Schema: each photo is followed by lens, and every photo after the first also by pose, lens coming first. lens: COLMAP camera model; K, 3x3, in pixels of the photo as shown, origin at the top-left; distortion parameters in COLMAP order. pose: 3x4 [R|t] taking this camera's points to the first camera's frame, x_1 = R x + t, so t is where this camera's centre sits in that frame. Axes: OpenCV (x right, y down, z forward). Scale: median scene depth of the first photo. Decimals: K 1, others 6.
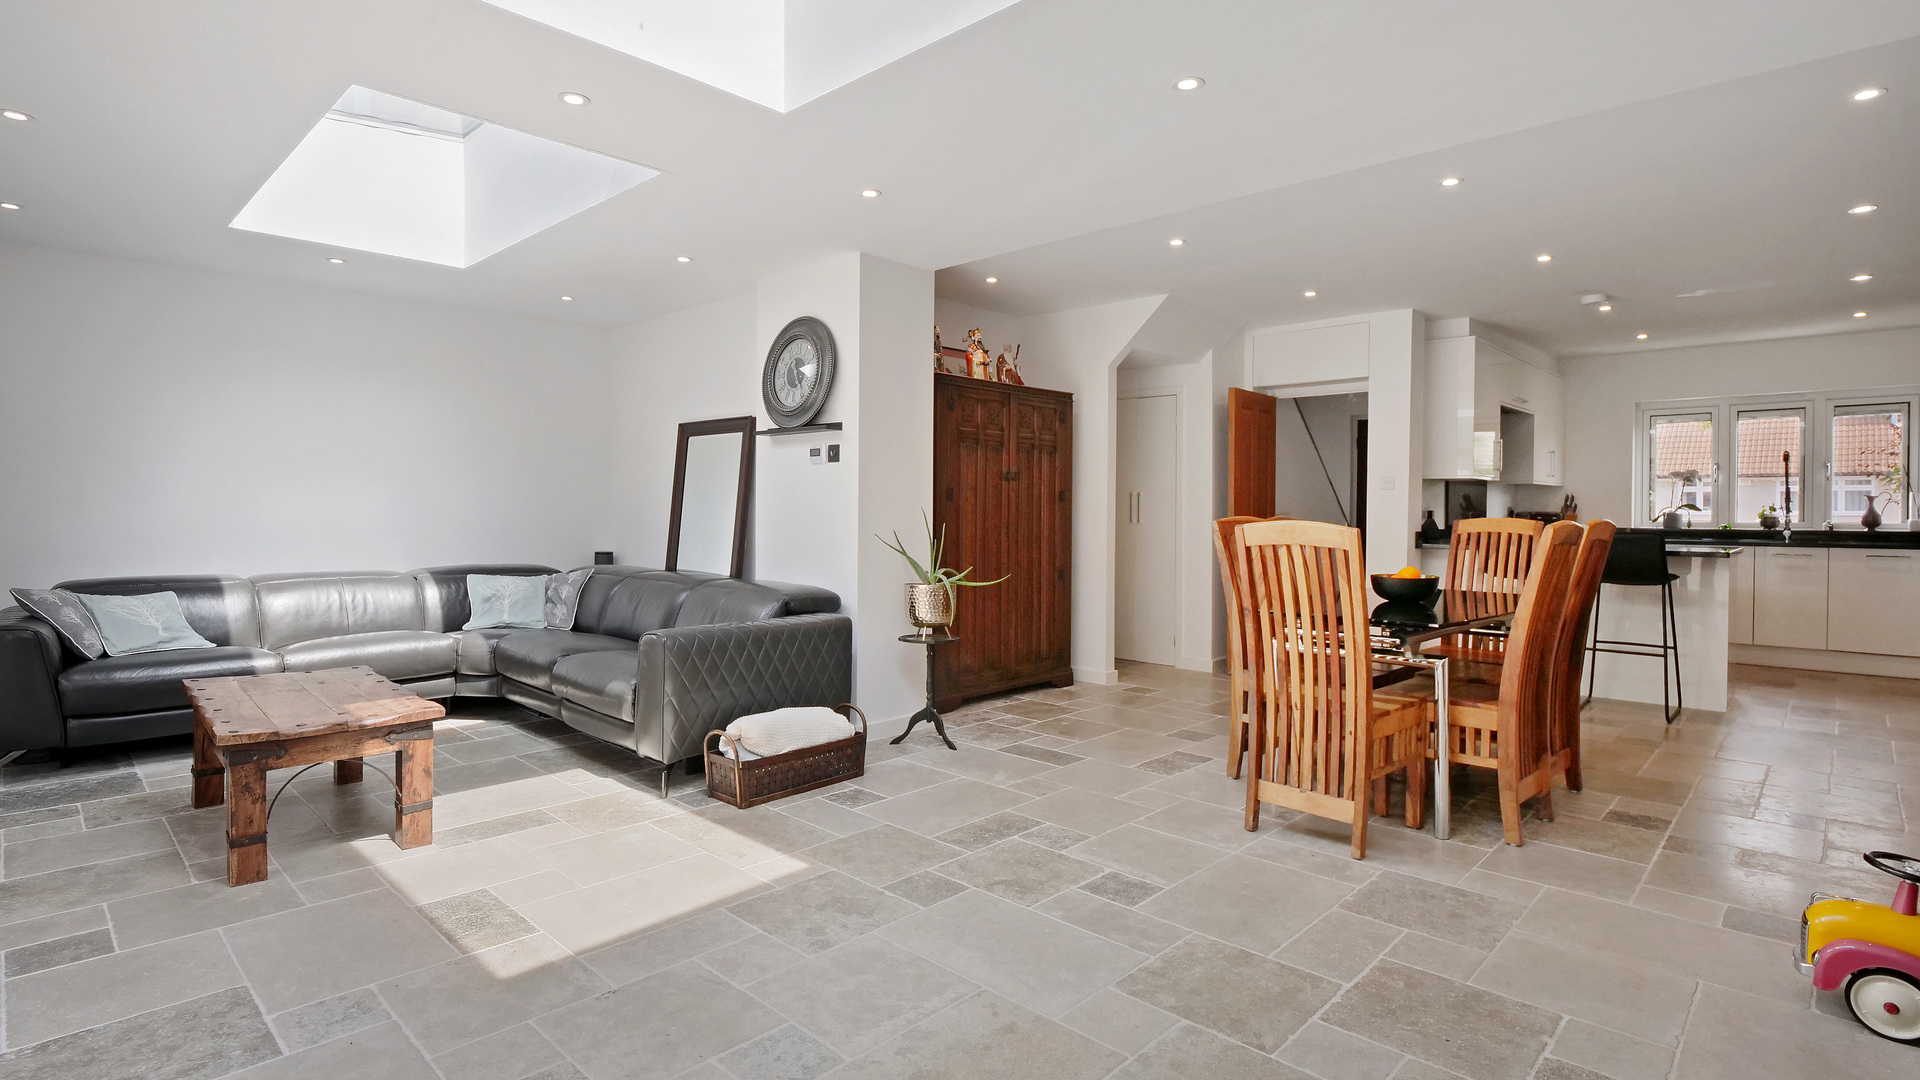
lens RADIAL K [[934.7, 0, 949.2], [0, 934.7, 530.7], [0, 0, 1]] dist [-0.030677, 0.000087]
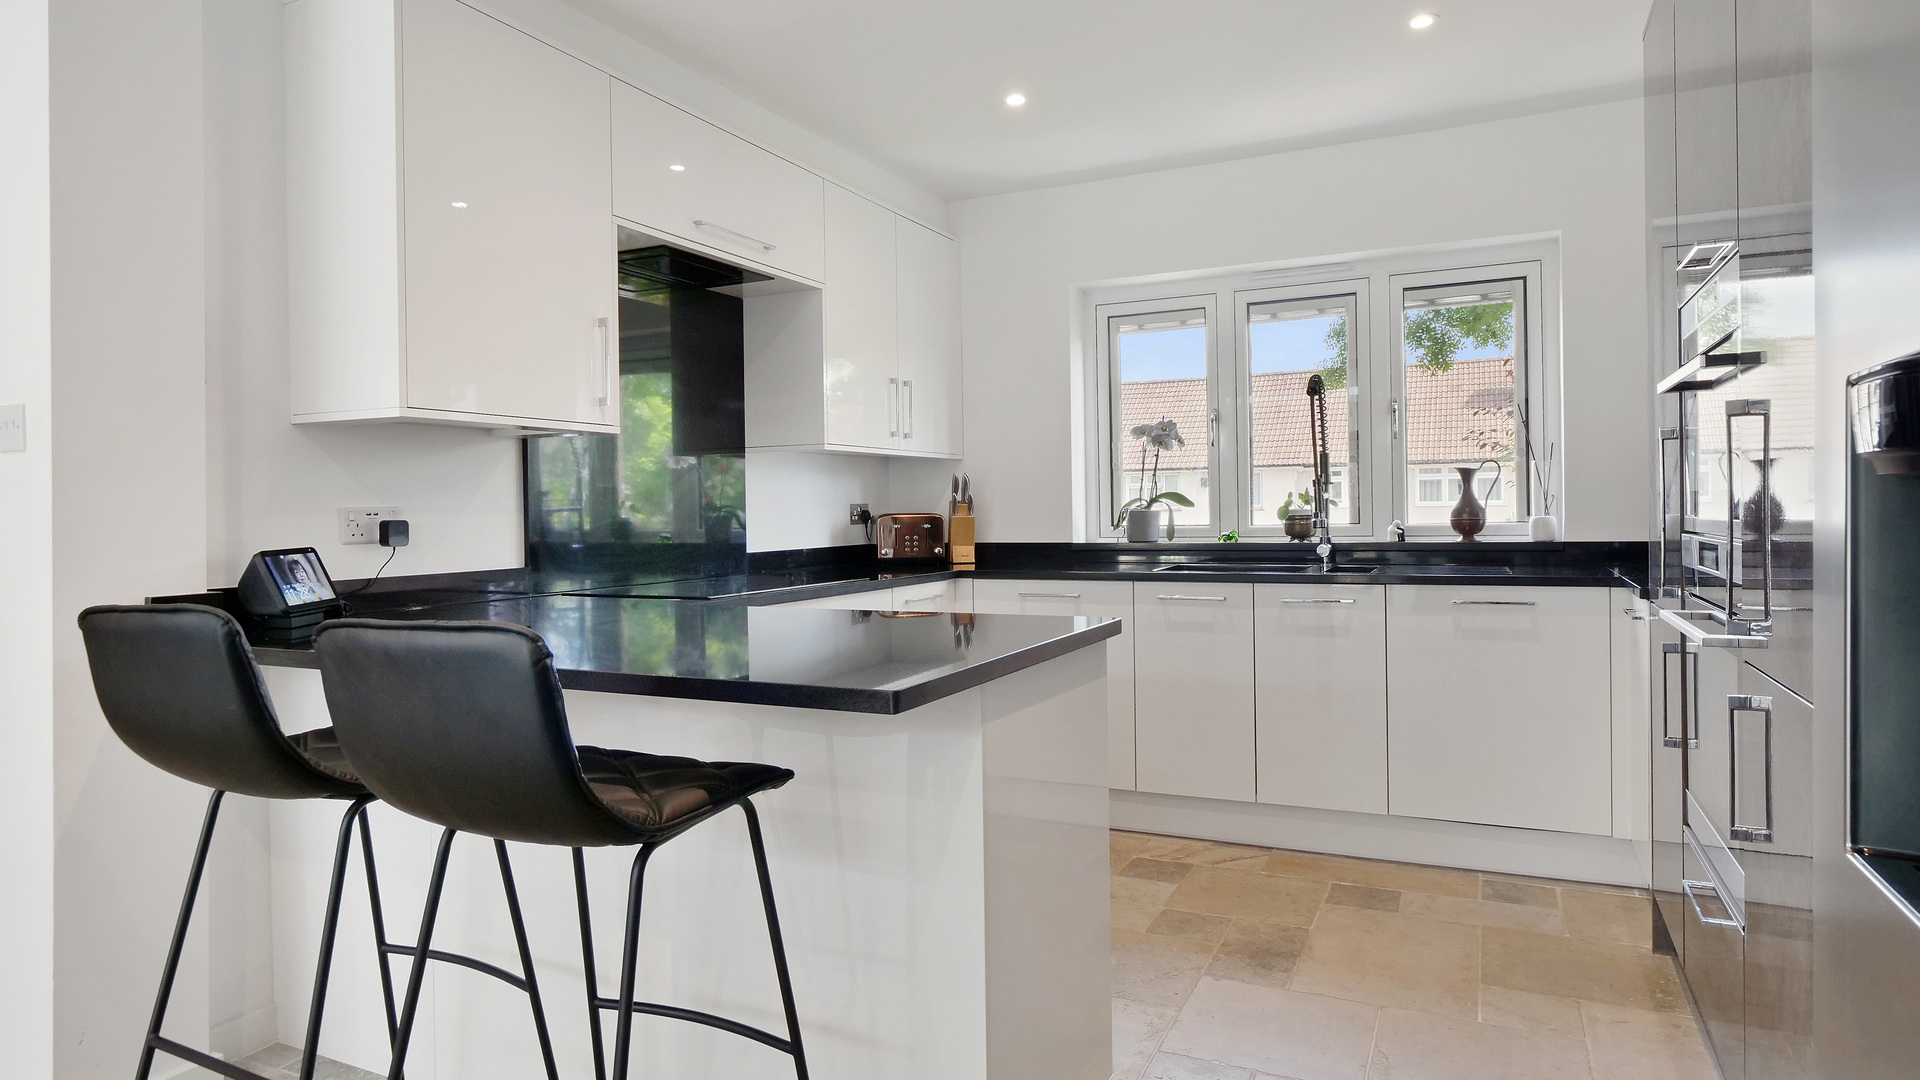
lens RADIAL K [[1080.5, 0, 963.8], [0, 1080.5, 538.1], [0, 0, 1]] dist [-0.052184, -0.000073]
pose [[0.946568, -0.029027, 0.321196, 0.645113], [0.029362, 0.999562, 0.003802, -0.012216], [-0.321165, 0.005832, 0.947005, 0.607420]]
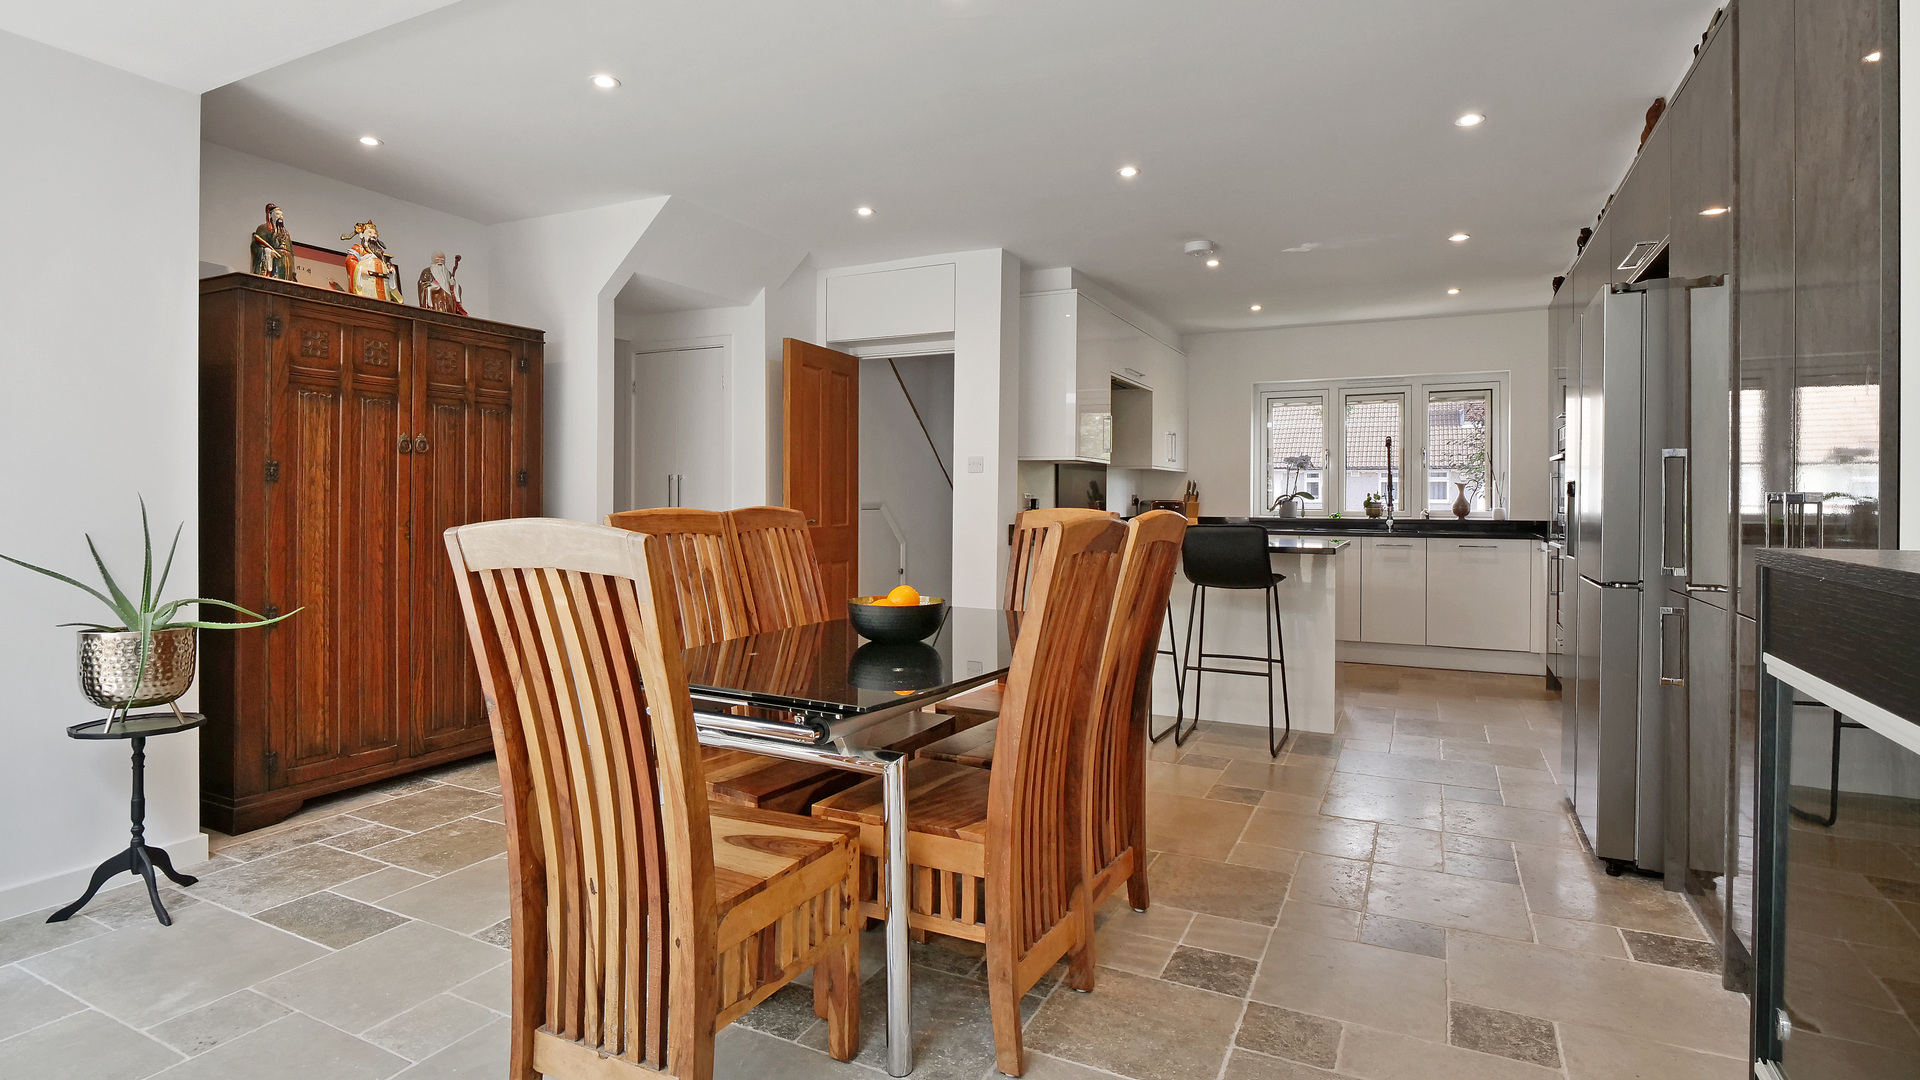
lens RADIAL K [[934.7, 0, 975.8], [0, 934.7, 520.3], [0, 0, 1]] dist [-0.030677, 0.000087]
pose [[0.946248, -0.007163, 0.323363, 0.217279], [0.007066, 0.999974, 0.001475, -0.004341], [-0.323365, 0.000890, 0.946274, 0.243591]]
